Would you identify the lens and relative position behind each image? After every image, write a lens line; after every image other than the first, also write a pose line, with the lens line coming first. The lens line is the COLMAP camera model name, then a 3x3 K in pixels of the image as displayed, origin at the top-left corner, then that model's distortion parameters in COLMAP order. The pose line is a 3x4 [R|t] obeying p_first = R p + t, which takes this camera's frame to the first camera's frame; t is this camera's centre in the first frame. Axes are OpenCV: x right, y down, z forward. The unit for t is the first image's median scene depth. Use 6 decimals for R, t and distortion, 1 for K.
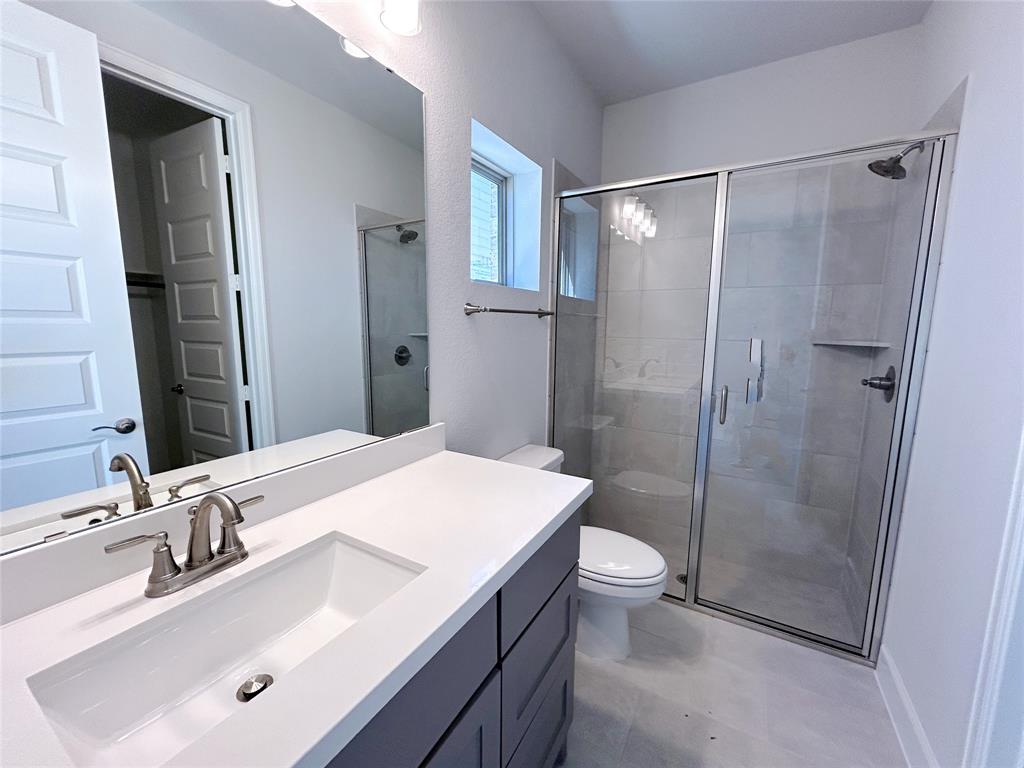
lens RADIAL K [[412.9, 0, 513.6], [0, 412.9, 386.6], [0, 0, 1]] dist [-0.000049, 0.000252]
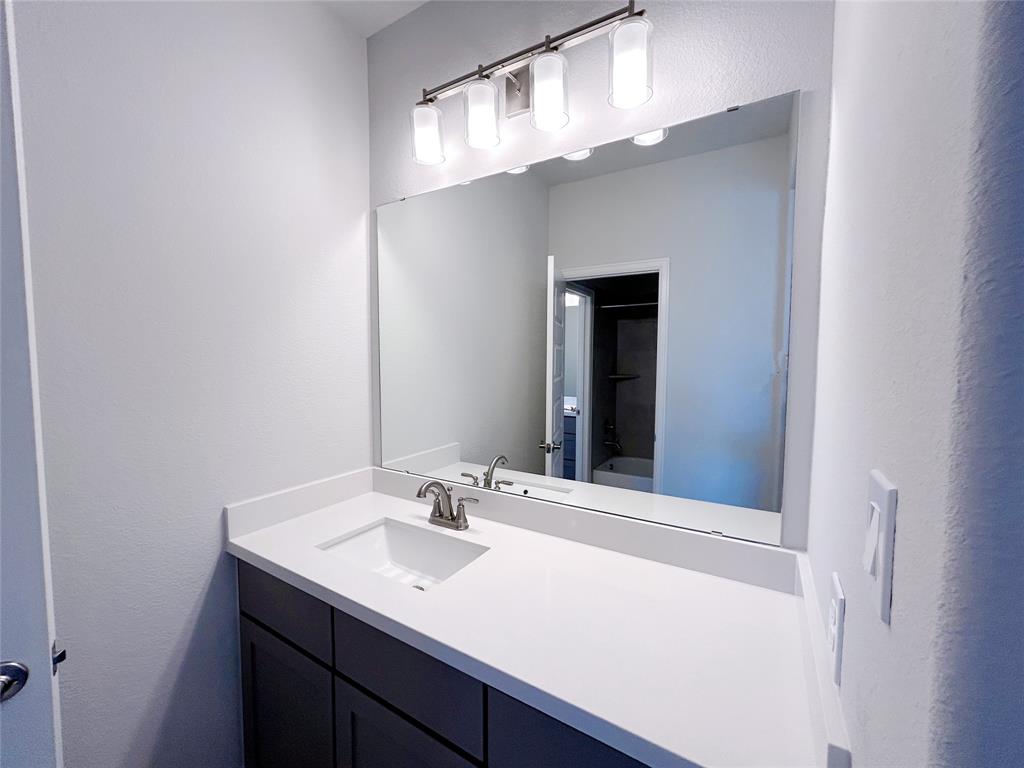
lens RADIAL K [[412.9, 0, 513.9], [0, 412.9, 380.3], [0, 0, 1]] dist [-0.000049, 0.000252]
pose [[-0.007809, 0.029552, -0.999533, 0.985945], [-0.165491, 0.985742, 0.030437, -0.263250], [0.986180, 0.165651, -0.002807, 1.107345]]
